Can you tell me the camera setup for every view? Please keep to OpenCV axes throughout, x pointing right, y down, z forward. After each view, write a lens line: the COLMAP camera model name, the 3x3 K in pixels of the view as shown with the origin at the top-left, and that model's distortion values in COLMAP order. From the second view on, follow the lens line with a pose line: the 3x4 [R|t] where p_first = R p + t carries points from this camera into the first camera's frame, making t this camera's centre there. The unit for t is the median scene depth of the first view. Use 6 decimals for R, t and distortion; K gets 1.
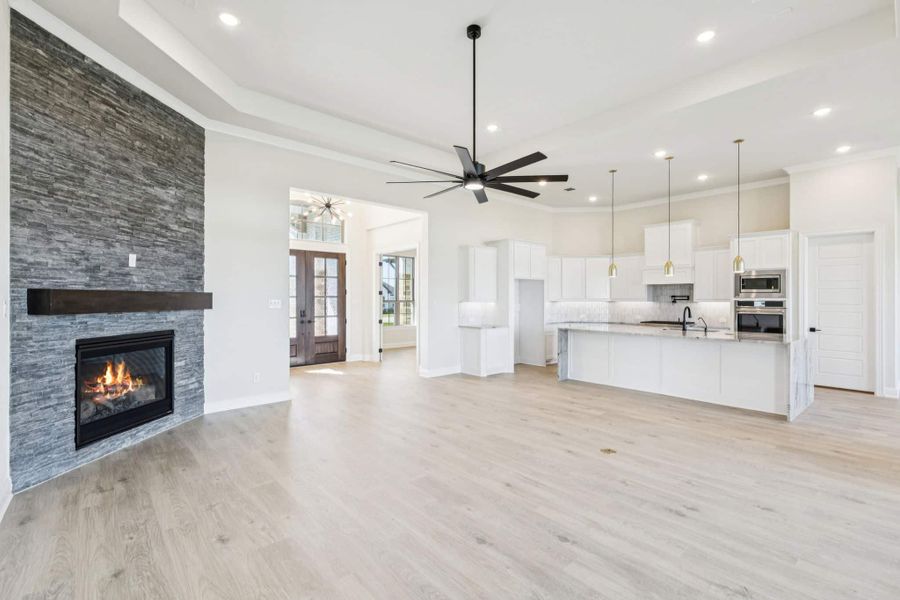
lens RADIAL K [[405.8, 0, 442.2], [0, 405.8, 295.7], [0, 0, 1]] dist [0.008762, -0.001277]
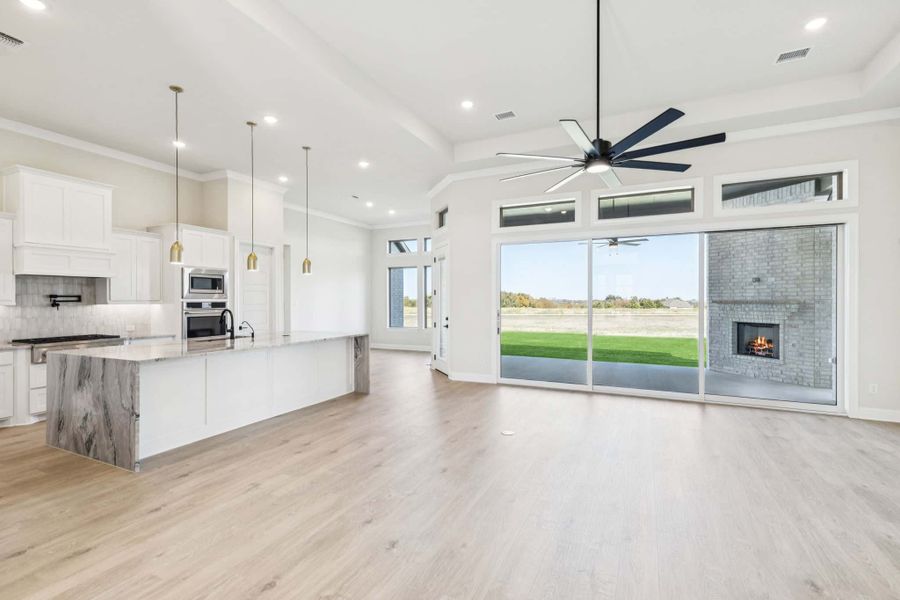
lens RADIAL K [[405.8, 0, 457.6], [0, 405.8, 292.5], [0, 0, 1]] dist [0.008762, -0.001277]
pose [[-0.408080, 0.016112, 0.912804, -0.499124], [-0.005858, 0.999777, -0.020266, 0.010070], [-0.912927, -0.013618, -0.407895, 1.376591]]
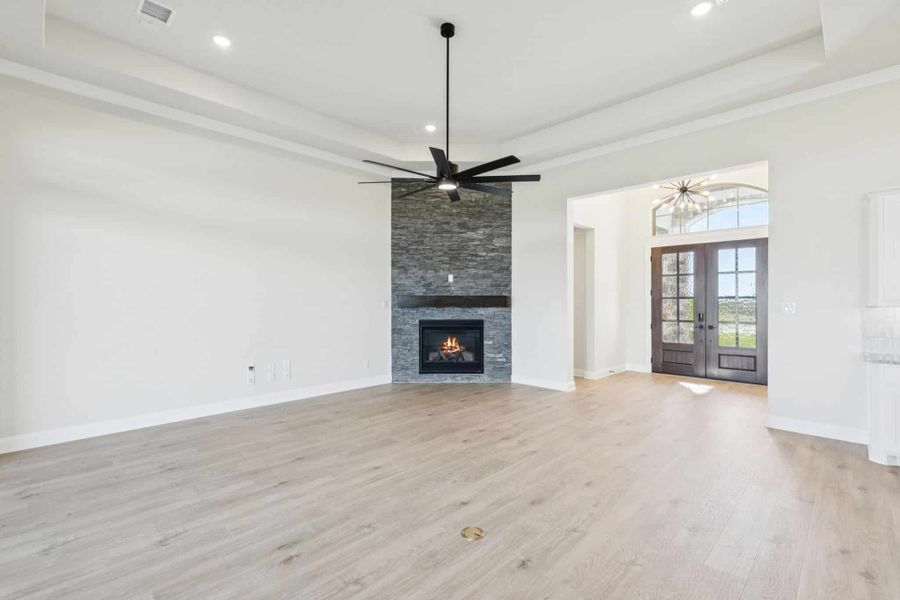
lens RADIAL K [[405.8, 0, 458.8], [0, 405.8, 299.3], [0, 0, 1]] dist [0.008762, -0.001277]
pose [[0.093267, -0.003064, -0.995636, 0.906638], [0.007584, 0.999968, -0.002367, 0.008187], [0.995612, -0.007330, 0.093287, 0.791610]]
